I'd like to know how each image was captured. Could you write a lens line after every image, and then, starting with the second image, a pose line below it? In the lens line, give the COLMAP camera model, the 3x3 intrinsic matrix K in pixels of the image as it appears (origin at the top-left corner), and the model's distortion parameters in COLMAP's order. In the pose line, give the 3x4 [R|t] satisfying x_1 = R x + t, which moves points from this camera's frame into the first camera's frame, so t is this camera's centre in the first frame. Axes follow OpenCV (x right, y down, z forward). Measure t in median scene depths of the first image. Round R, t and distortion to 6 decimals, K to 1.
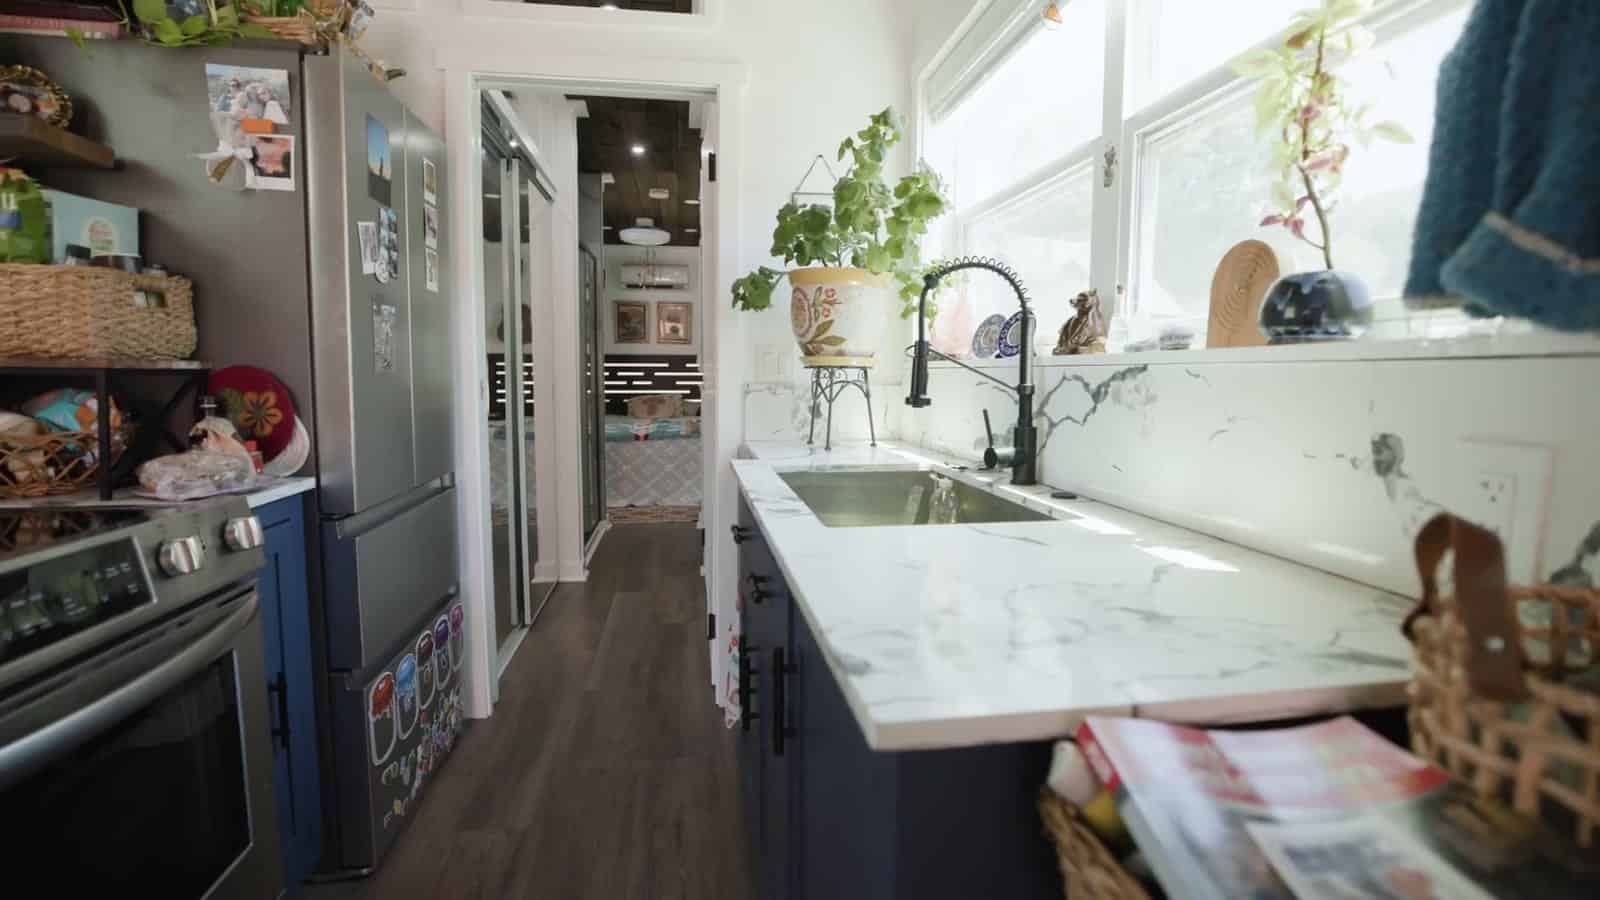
lens RADIAL K [[737.7, 0, 801.6], [0, 737.7, 447.6], [0, 0, 1]] dist [-0.036427, 0.006994]
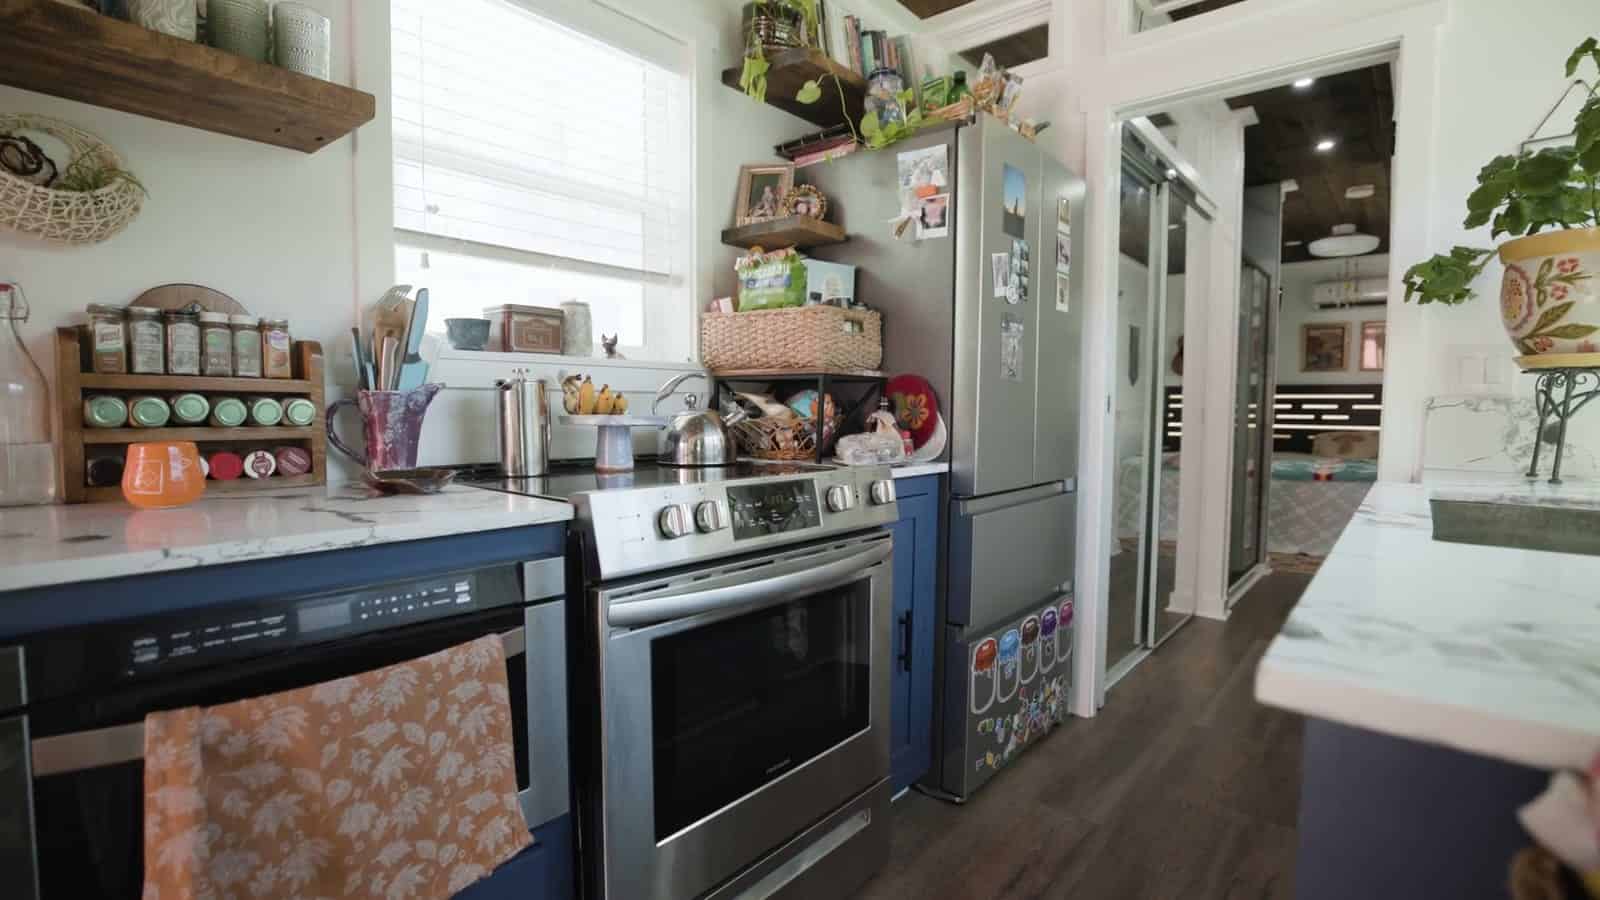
lens RADIAL K [[737.7, 0, 827.0], [0, 737.7, 454.6], [0, 0, 1]] dist [-0.036427, 0.006994]
pose [[0.661818, 0.039374, -0.748630, 0.106473], [-0.074993, 0.997088, -0.013856, 0.046652], [0.745904, 0.065312, 0.662843, 0.007909]]
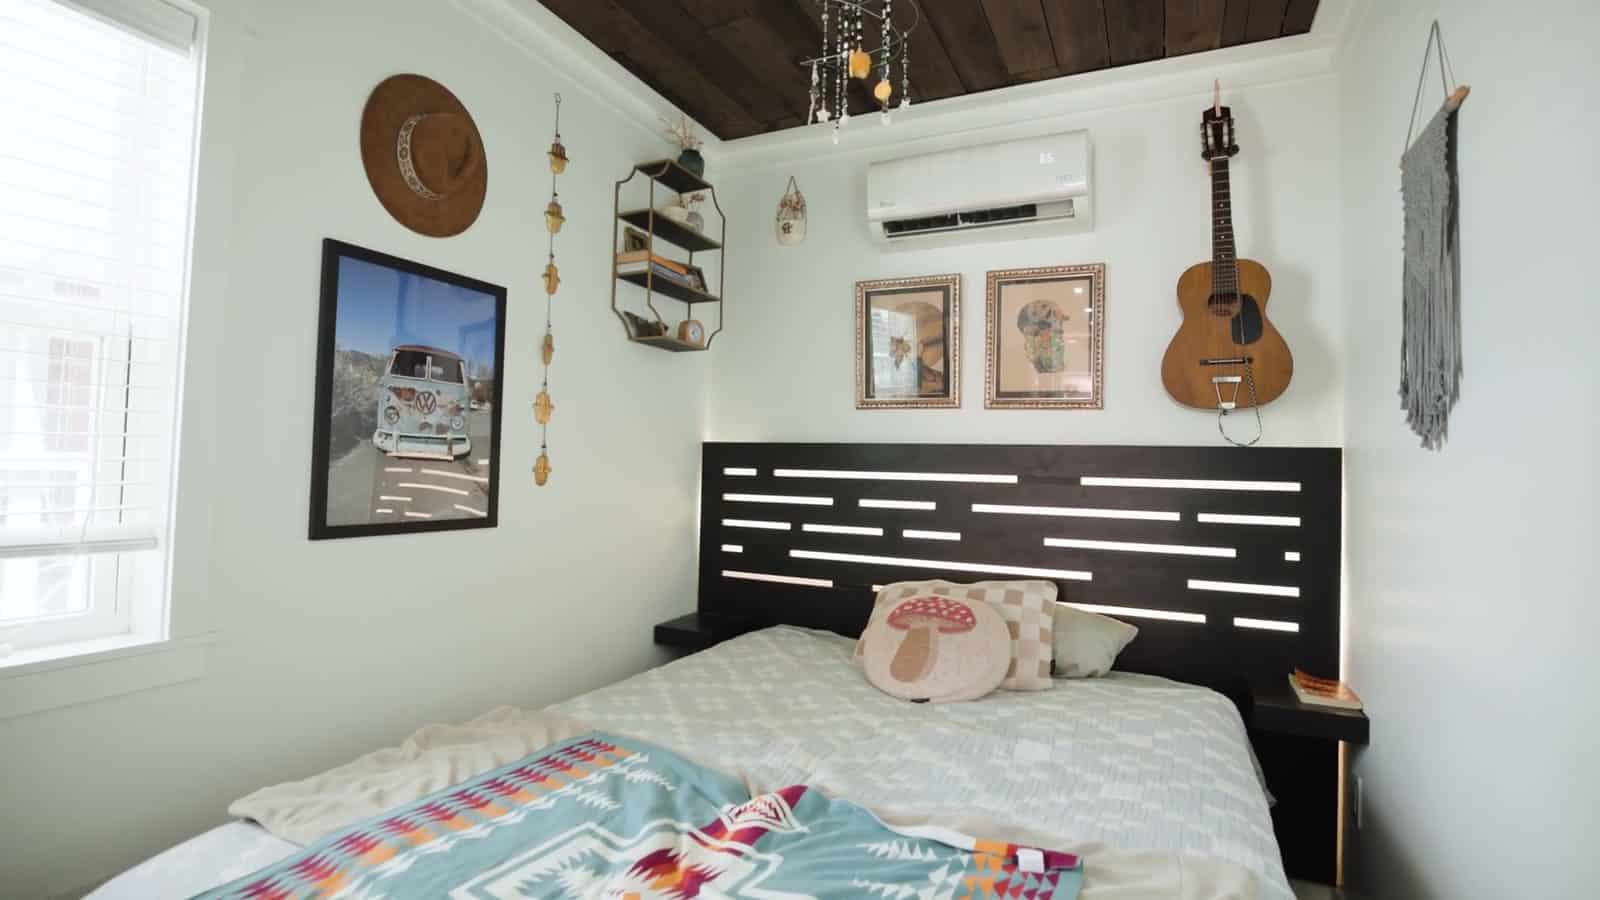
lens RADIAL K [[737.7, 0, 804.8], [0, 737.7, 447.5], [0, 0, 1]] dist [-0.036427, 0.006994]
pose [[0.820145, -0.006625, -0.572117, -0.336203], [-0.075783, 0.989865, -0.120099, -0.334055], [0.567115, 0.141855, 0.811331, 2.876327]]
